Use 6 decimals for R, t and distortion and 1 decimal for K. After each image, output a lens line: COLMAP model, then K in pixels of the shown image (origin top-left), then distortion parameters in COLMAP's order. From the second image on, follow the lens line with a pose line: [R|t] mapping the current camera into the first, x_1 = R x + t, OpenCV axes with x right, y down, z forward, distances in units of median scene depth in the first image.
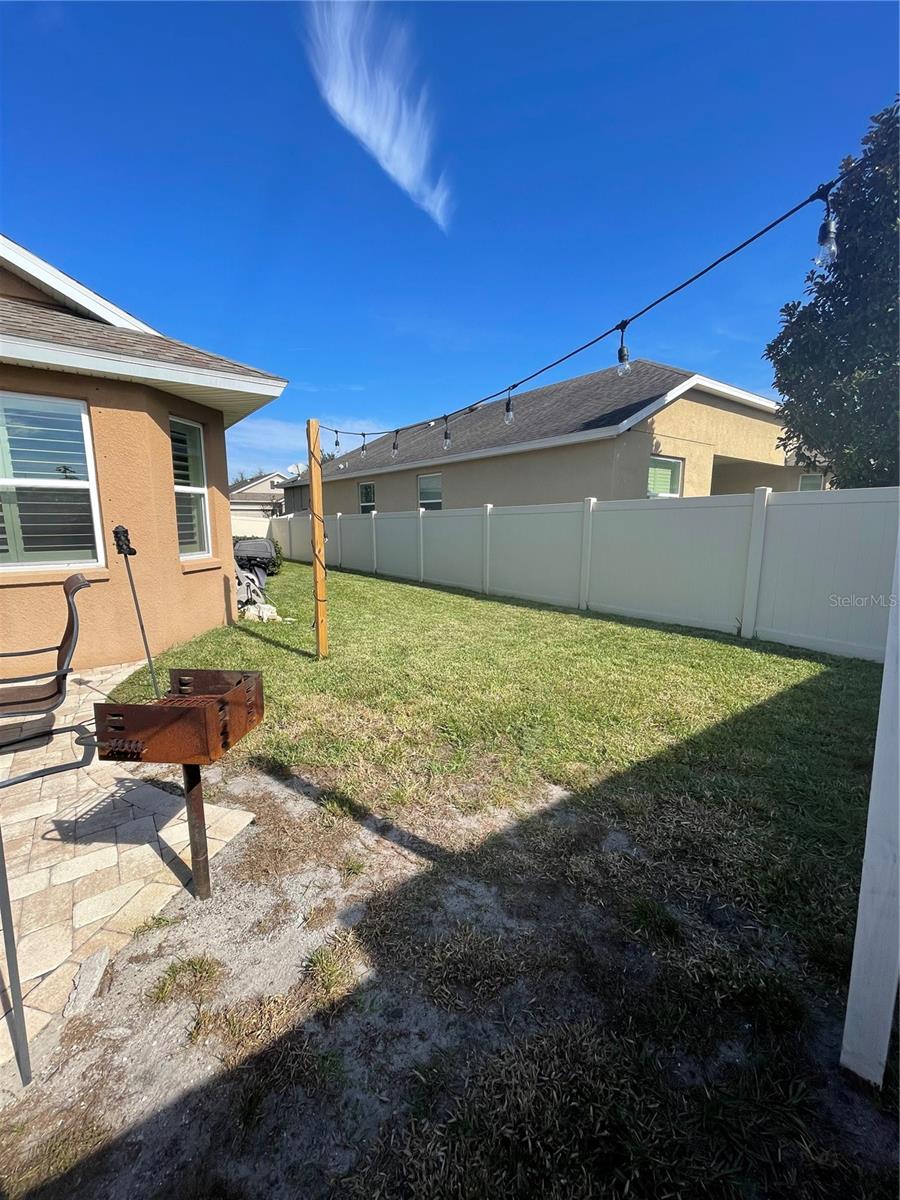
lens RADIAL K [[483.0, 0, 449.7], [0, 483.0, 595.9], [0, 0, 1]] dist [-0.004155, 0.000961]
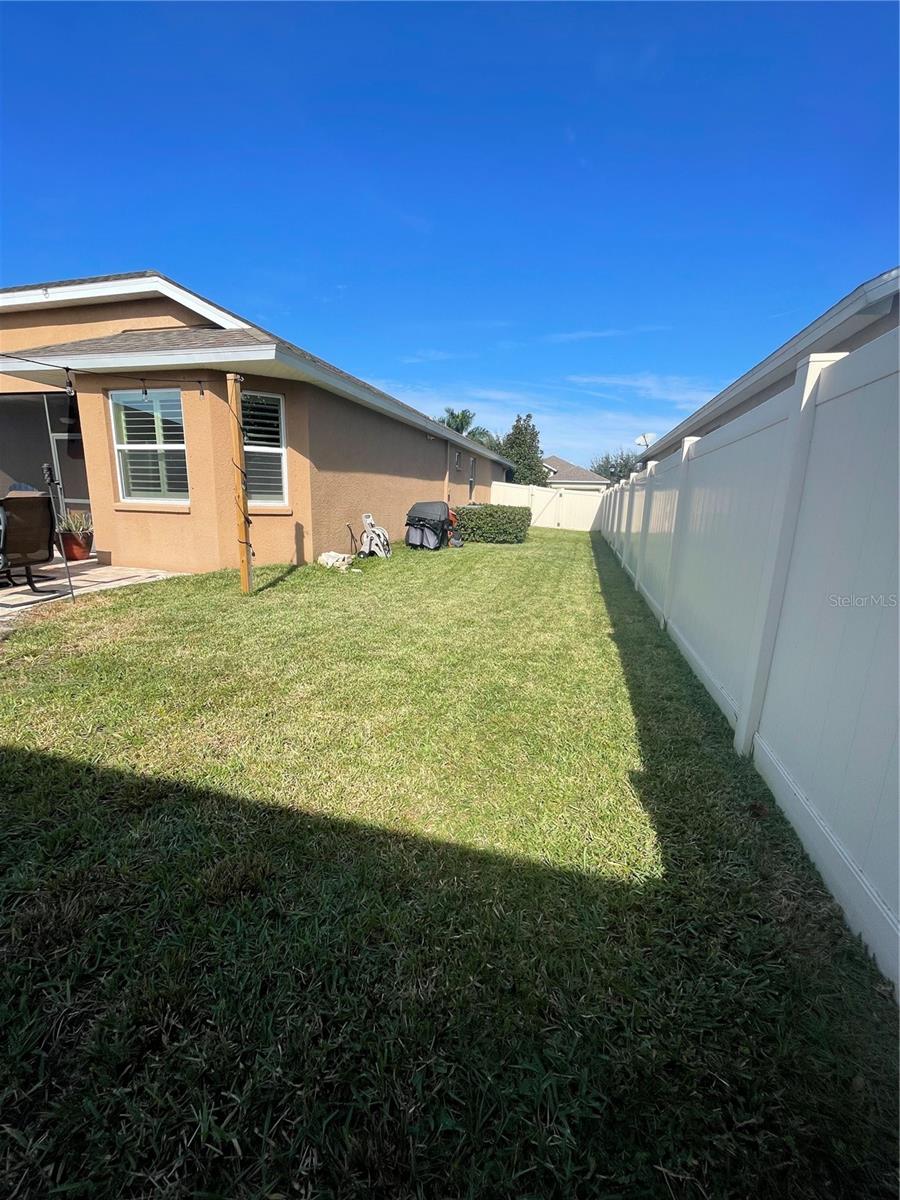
lens RADIAL K [[483.0, 0, 449.7], [0, 483.0, 595.9], [0, 0, 1]] dist [-0.004155, 0.000961]
pose [[0.594741, 0.197842, -0.779193, 0.844569], [-0.155297, 0.979263, 0.130106, -0.093508], [0.788775, 0.043627, 0.613132, 0.678593]]
